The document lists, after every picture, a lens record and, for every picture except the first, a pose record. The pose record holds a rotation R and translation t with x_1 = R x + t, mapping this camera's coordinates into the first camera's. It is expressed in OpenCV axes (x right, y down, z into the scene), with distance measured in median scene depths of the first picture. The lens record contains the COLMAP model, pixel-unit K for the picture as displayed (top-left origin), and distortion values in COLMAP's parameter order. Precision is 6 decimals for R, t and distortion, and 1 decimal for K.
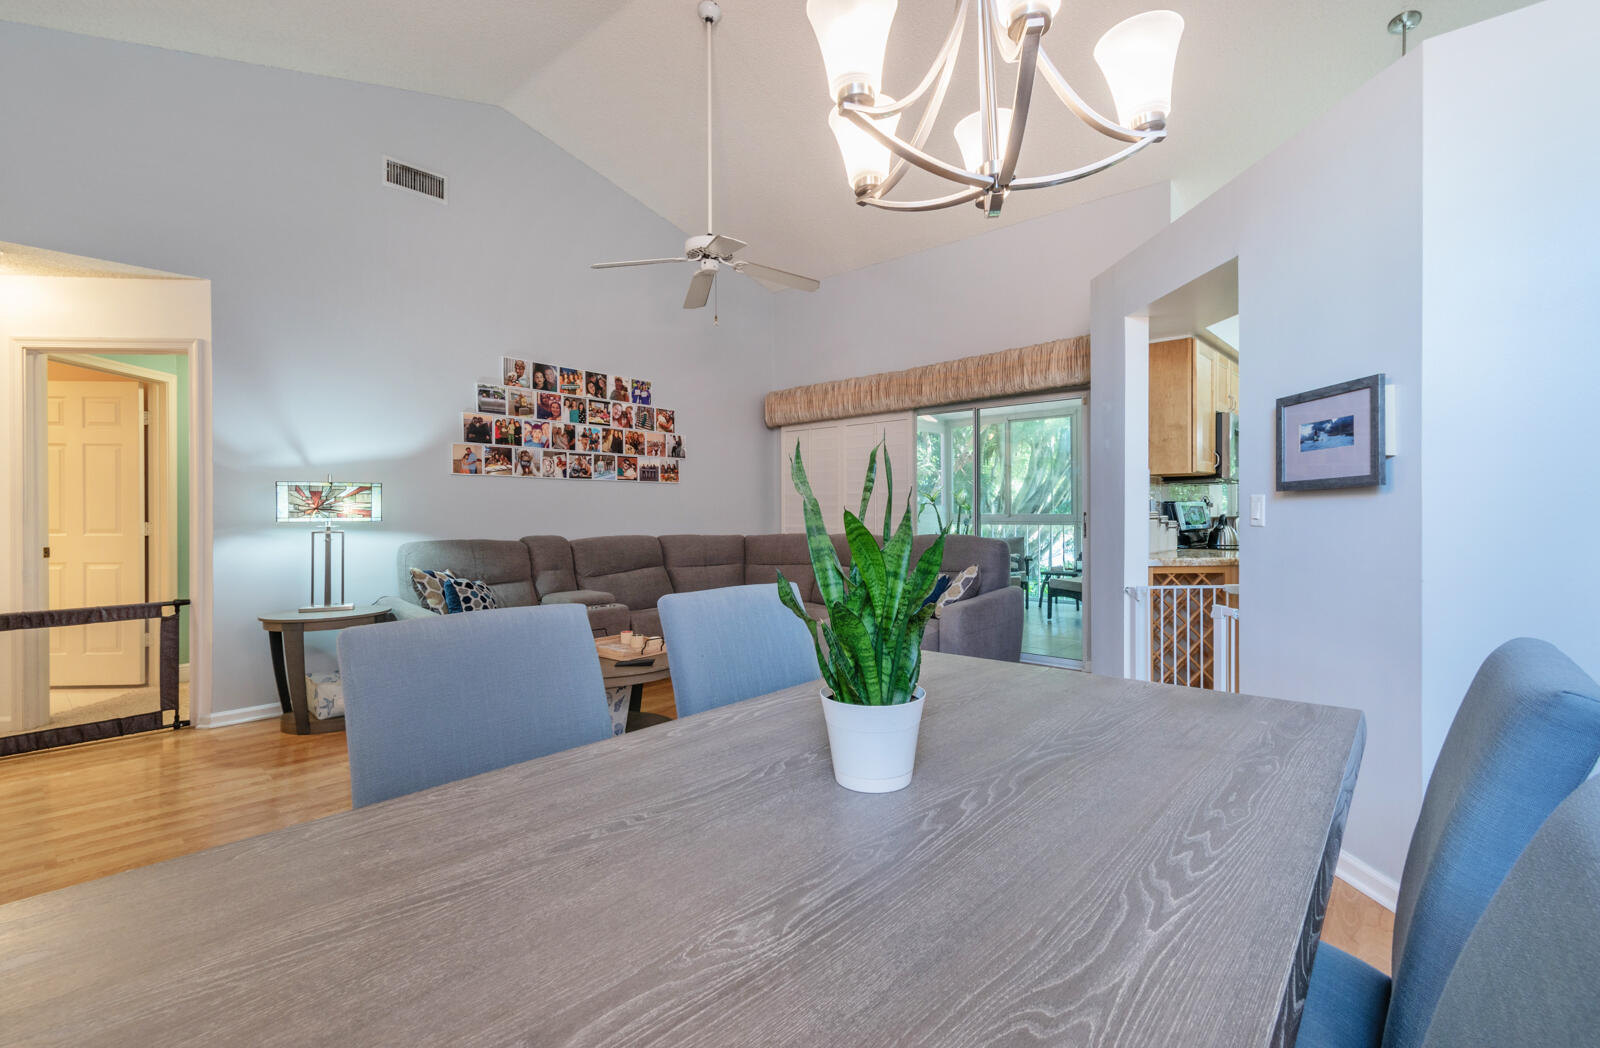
lens RADIAL K [[716.8, 0, 800.0], [0, 716.8, 524.0], [0, 0, 1]] dist [0.001172, 0.000182]
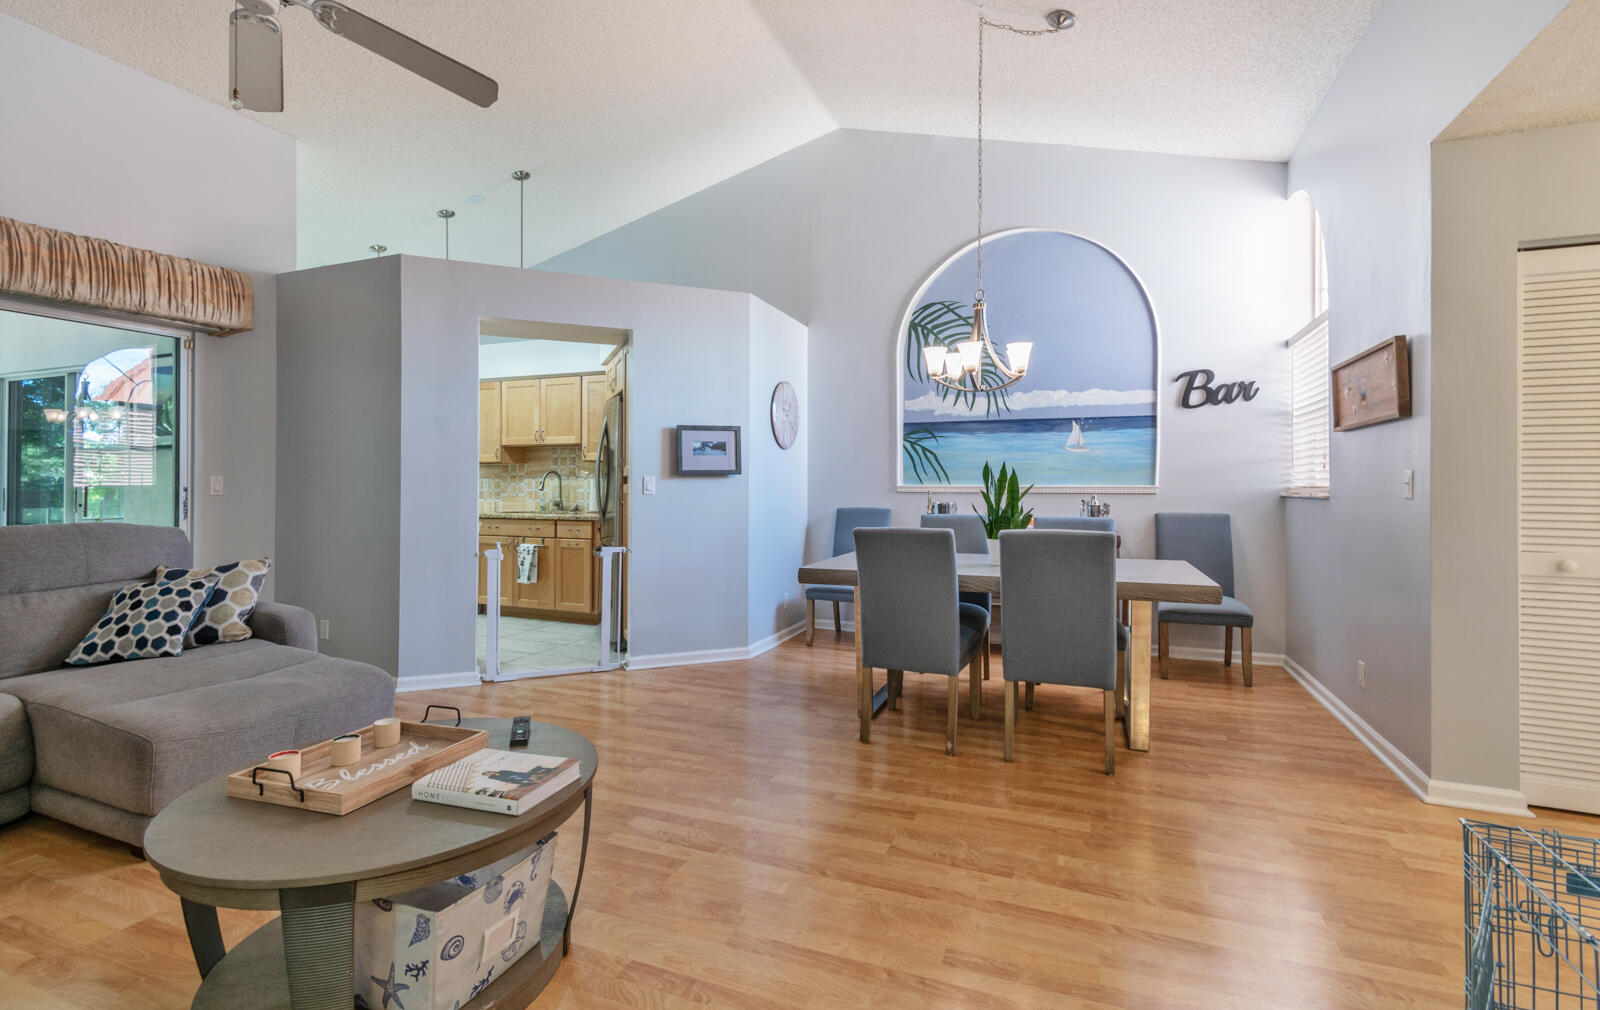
lens RADIAL K [[717.4, 0, 804.4], [0, 717.4, 476.2], [0, 0, 1]] dist [-0.001429, -0.000100]
pose [[-0.333114, 0.007697, 0.942855, -1.252037], [0.010854, 0.999932, -0.004328, -0.031717], [-0.942824, 0.008792, -0.333175, 1.377363]]
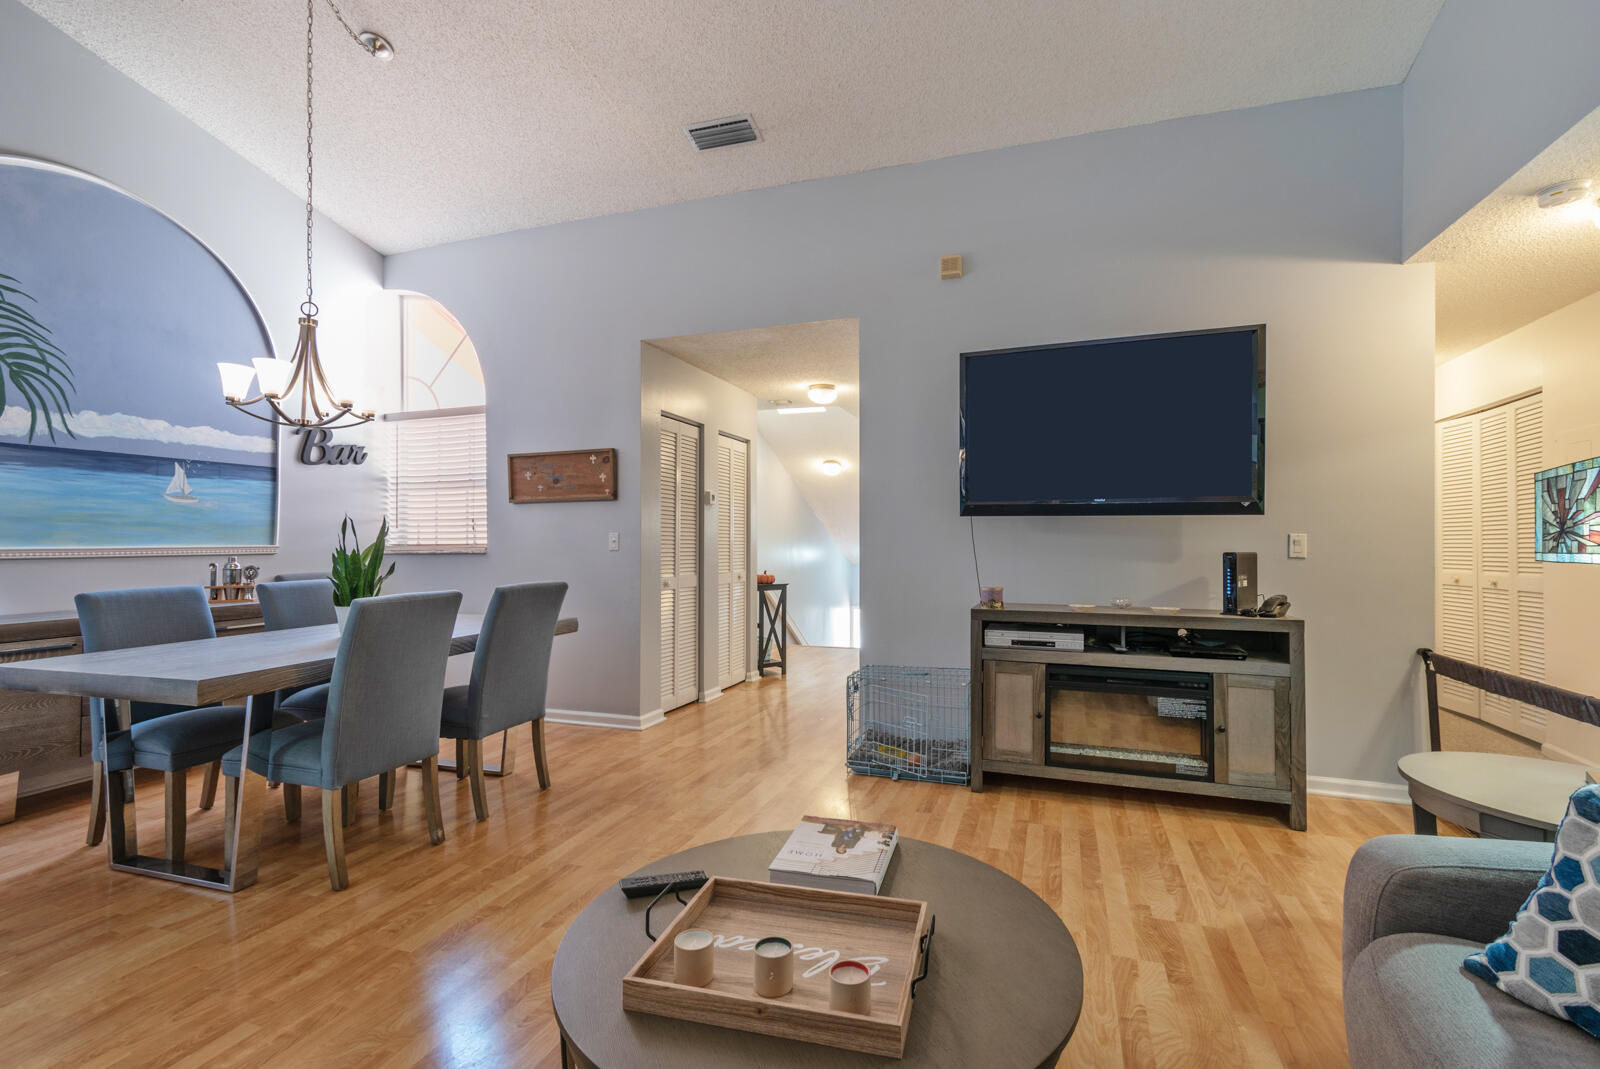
lens RADIAL K [[737.0, 0, 800.8], [0, 737.0, 525.0], [0, 0, 1]] dist [0.019454, -0.000131]
pose [[-0.930534, -0.005119, -0.366169, -0.181619], [-0.001665, 0.999951, -0.009746, -0.038393], [0.366201, -0.008459, -0.930497, 2.068852]]
